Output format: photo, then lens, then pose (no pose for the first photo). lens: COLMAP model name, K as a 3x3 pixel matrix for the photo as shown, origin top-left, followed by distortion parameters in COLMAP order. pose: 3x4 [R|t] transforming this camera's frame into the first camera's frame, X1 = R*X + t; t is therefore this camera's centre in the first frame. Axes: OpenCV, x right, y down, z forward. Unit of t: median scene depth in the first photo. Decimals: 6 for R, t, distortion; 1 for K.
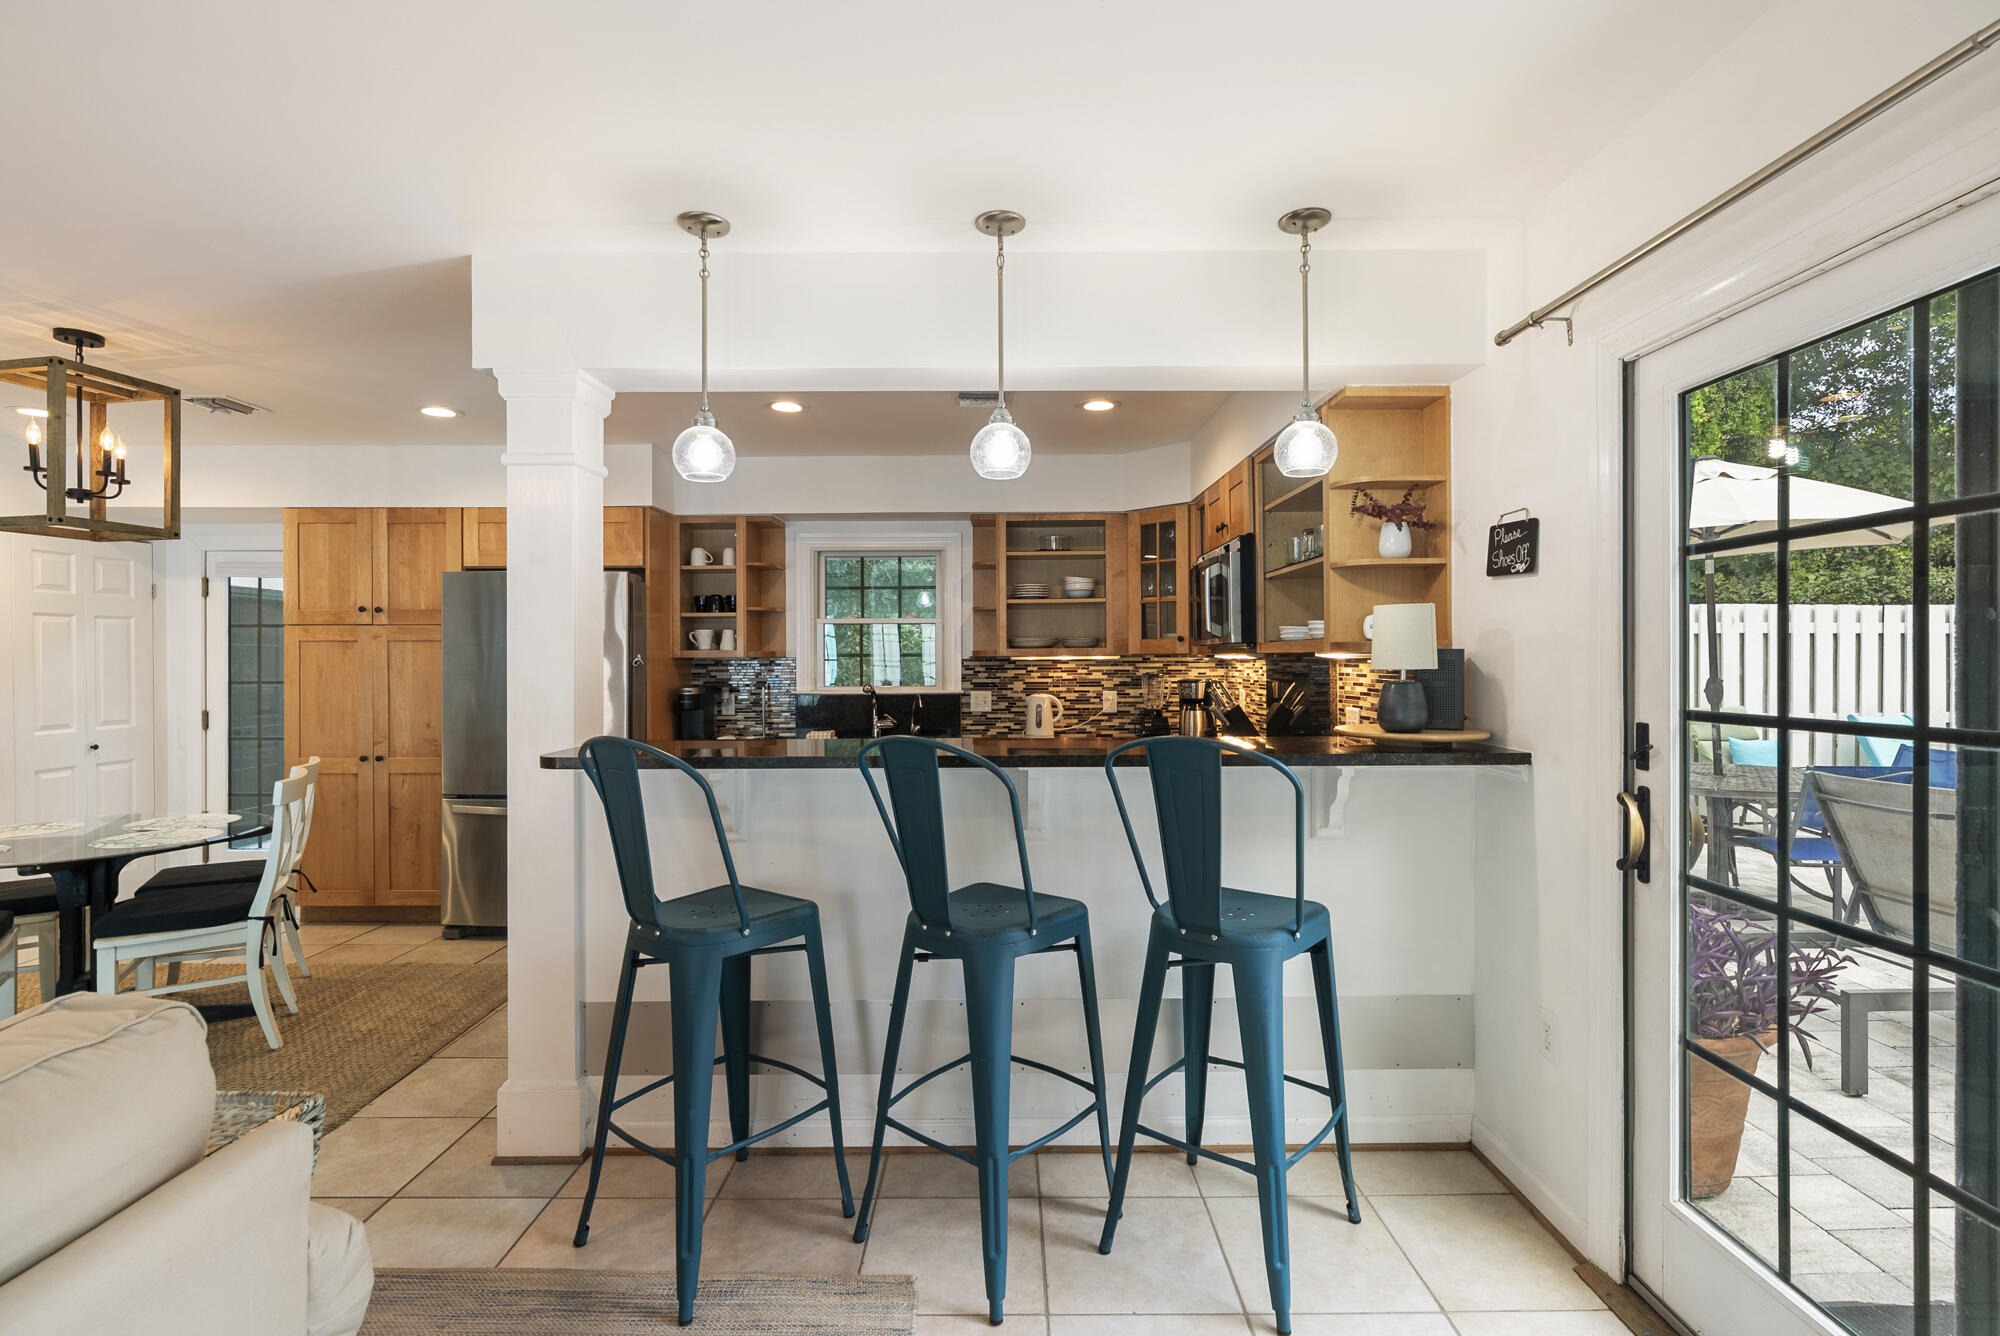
lens RADIAL K [[913.3, 0, 1000.0], [0, 913.3, 668.0], [0, 0, 1]] dist [-0.003260, 0.000709]
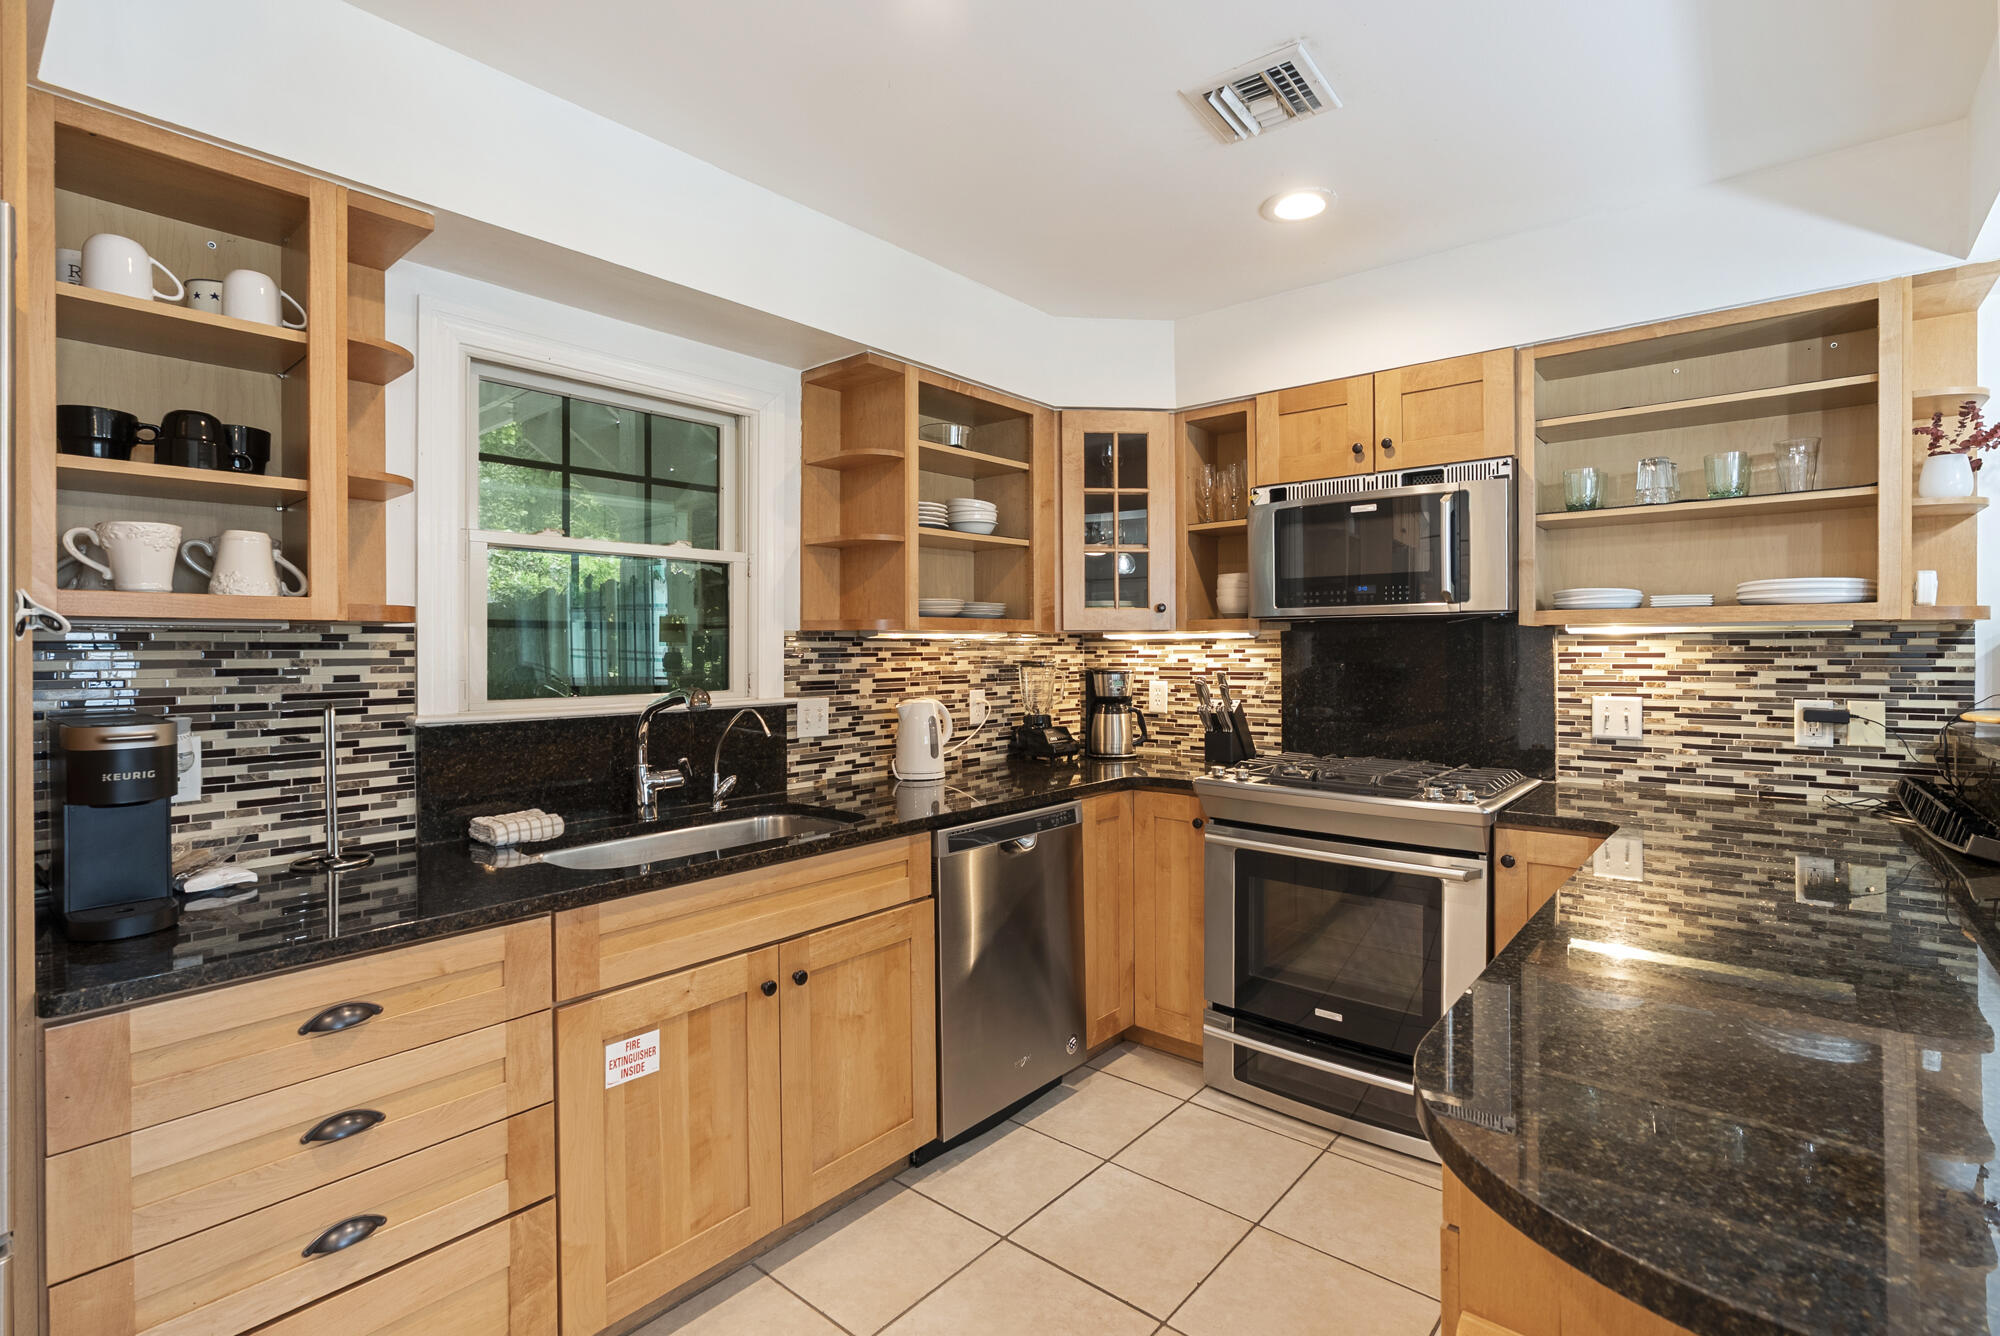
lens RADIAL K [[922.7, 0, 996.0], [0, 922.7, 652.2], [0, 0, 1]] dist [-0.004677, 0.000075]
pose [[0.646496, -0.000509, 0.762917, -0.359615], [0.006307, 0.999969, -0.004677, 0.002490], [-0.762891, 0.007835, 0.646479, 0.583923]]
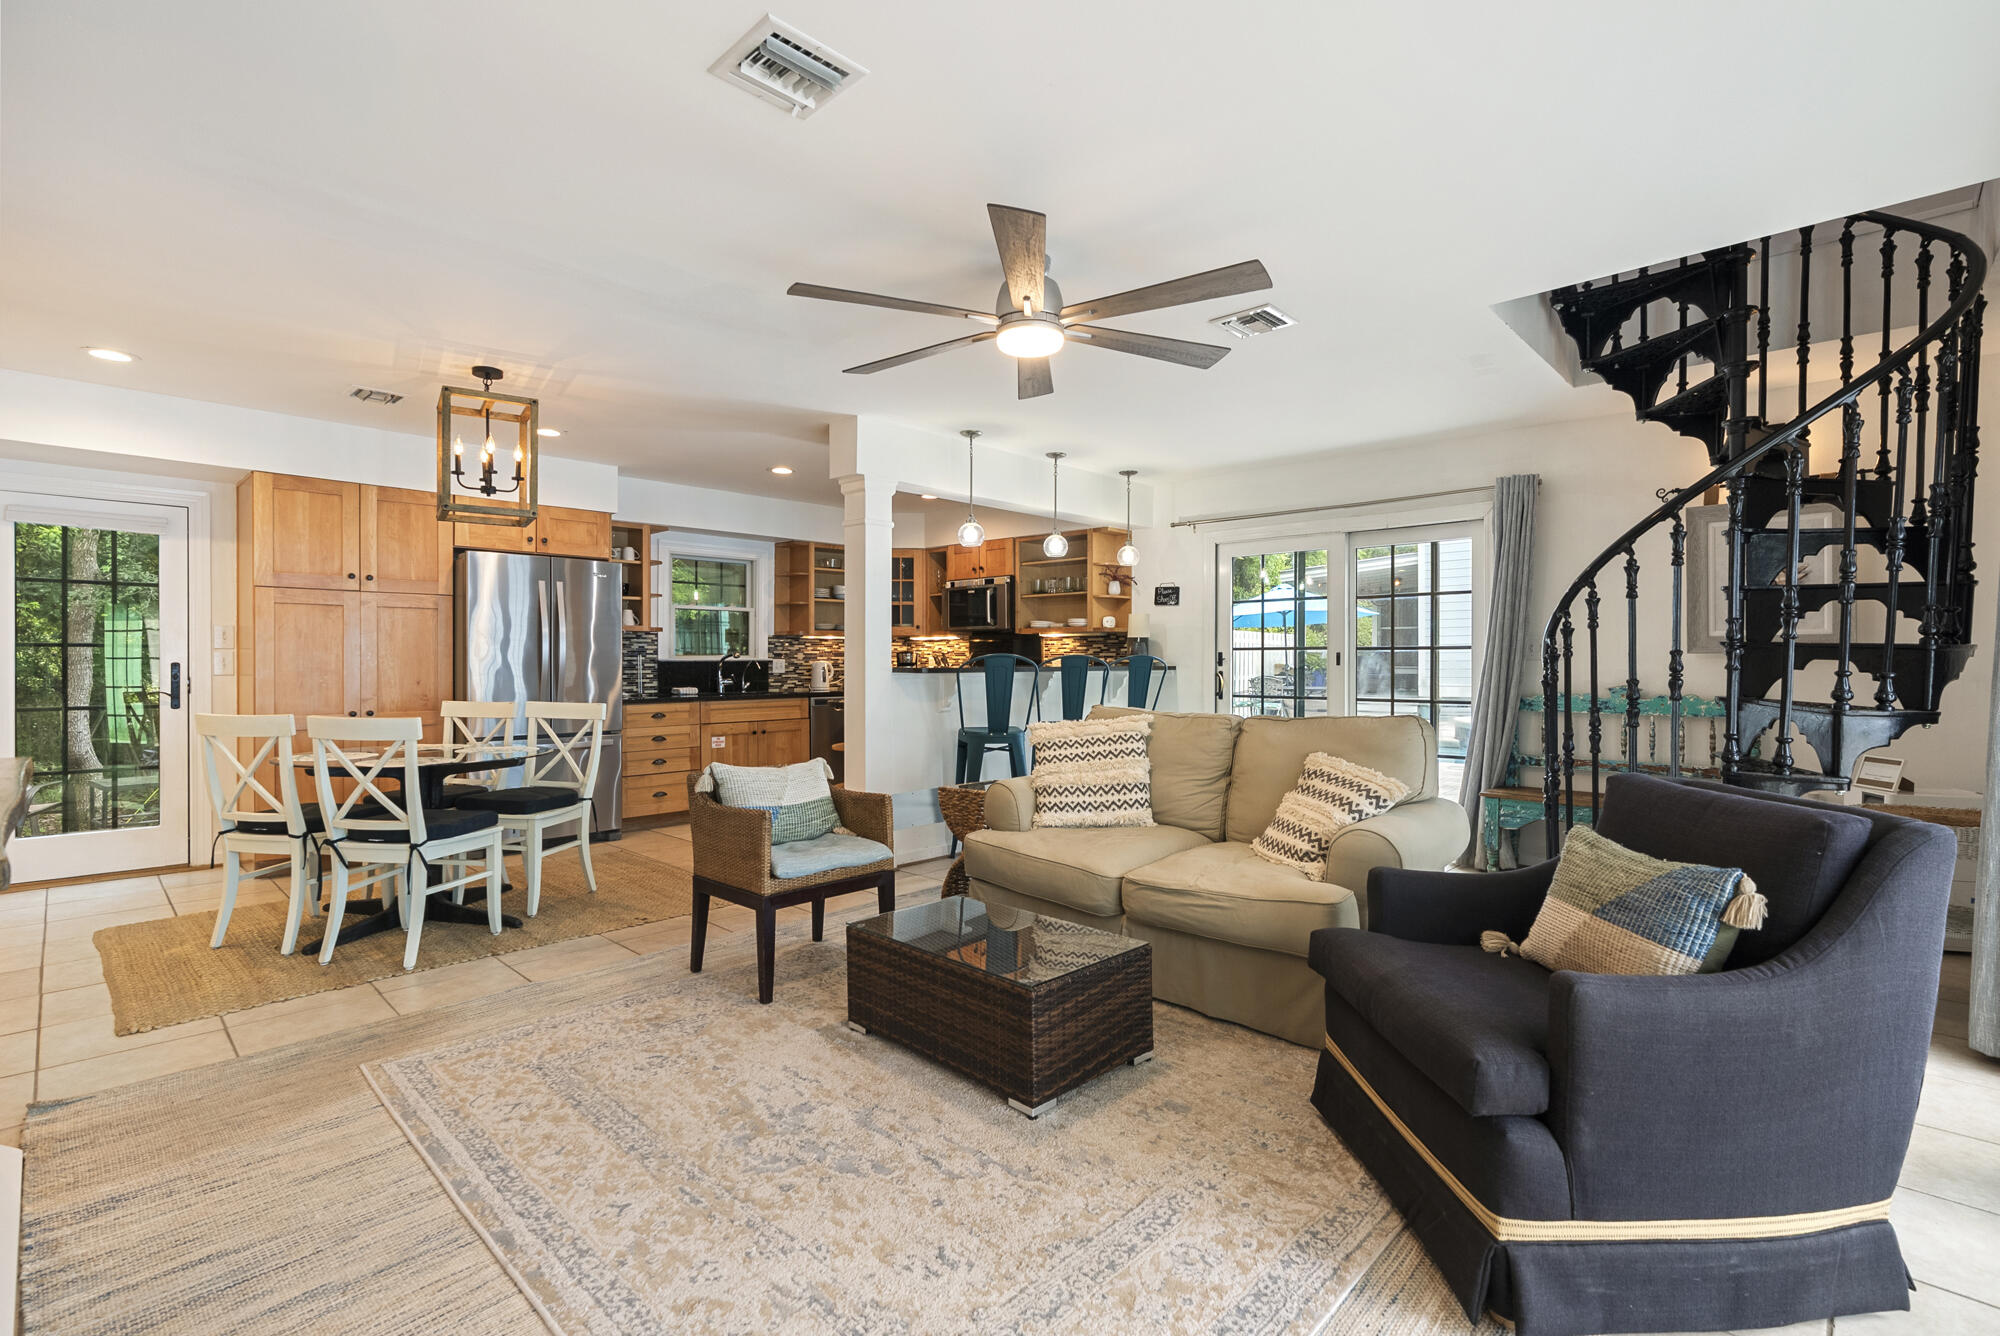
lens RADIAL K [[913.3, 0, 1000.0], [0, 913.3, 668.0], [0, 0, 1]] dist [-0.003260, 0.000709]
pose [[0.691522, -0.001412, 0.722354, -0.842076], [0.004667, 0.999986, -0.002513, 0.045330], [-0.722341, 0.005109, 0.691518, -0.271819]]
